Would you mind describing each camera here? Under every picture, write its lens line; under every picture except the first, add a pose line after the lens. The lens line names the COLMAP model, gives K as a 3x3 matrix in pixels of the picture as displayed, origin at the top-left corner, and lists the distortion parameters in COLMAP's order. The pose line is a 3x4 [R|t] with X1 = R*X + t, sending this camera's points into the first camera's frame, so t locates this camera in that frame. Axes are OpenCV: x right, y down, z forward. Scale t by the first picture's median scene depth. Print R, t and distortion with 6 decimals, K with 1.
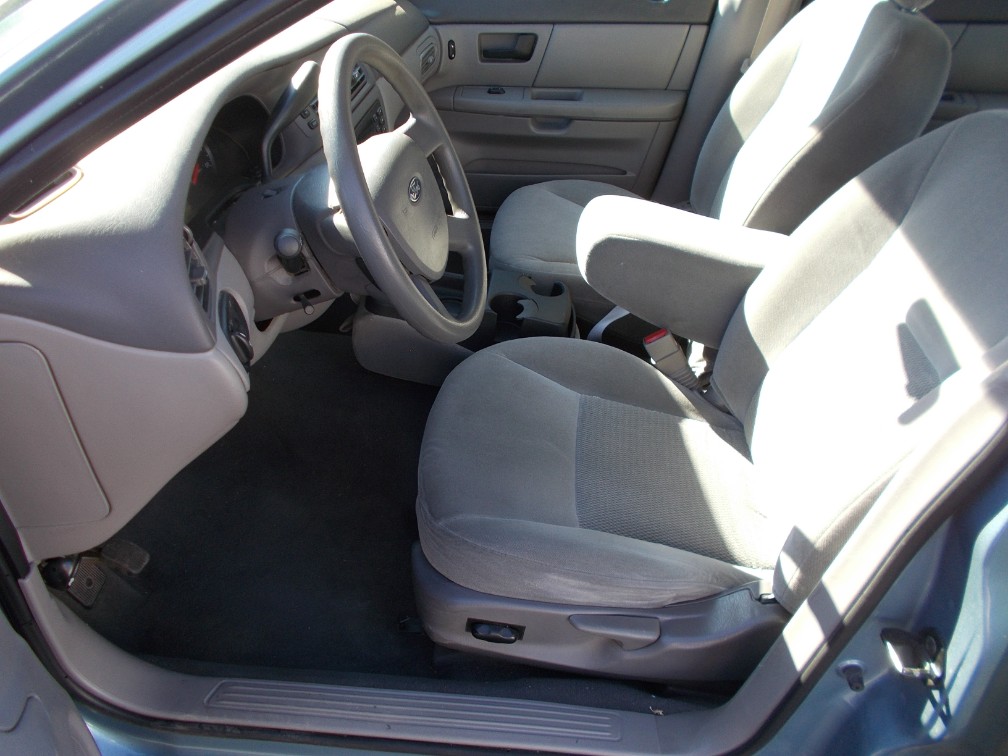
lens RADIAL K [[787.8, 0, 499.5], [0, 787.8, 377.6], [0, 0, 1]] dist [0.033076, -0.035503]
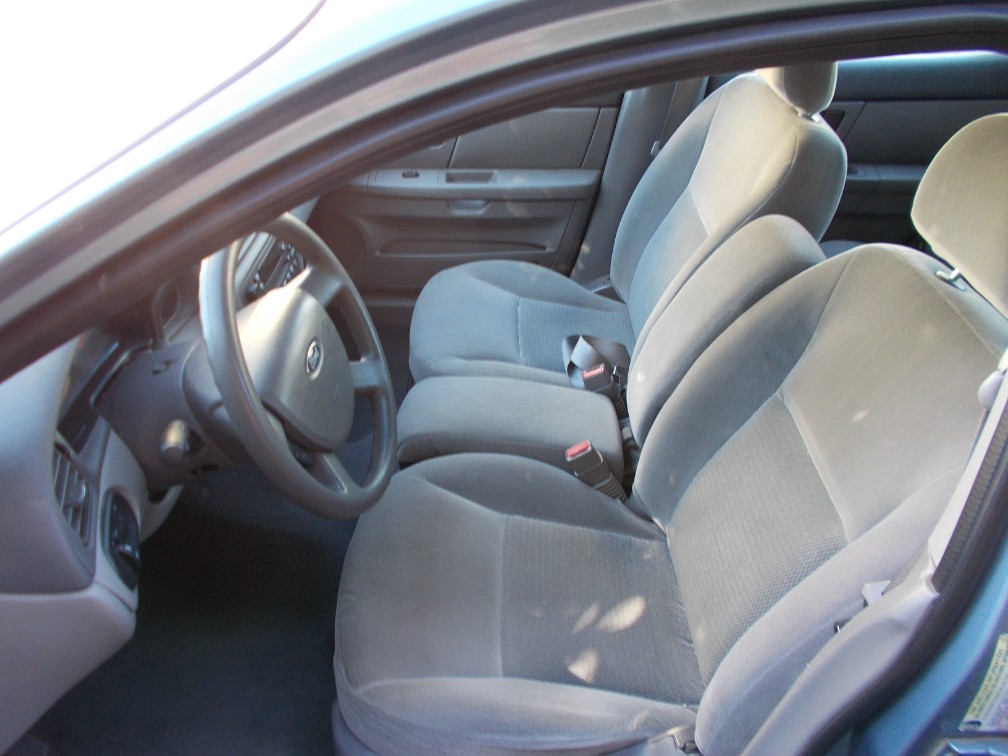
lens RADIAL K [[787.8, 0, 497.5], [0, 787.8, 379.6], [0, 0, 1]] dist [0.033076, -0.035503]
pose [[0.996630, -0.048758, 0.065967, 0.045353], [0.049103, 0.998787, -0.003625, -0.164705], [-0.065710, 0.006852, 0.997815, 0.015799]]
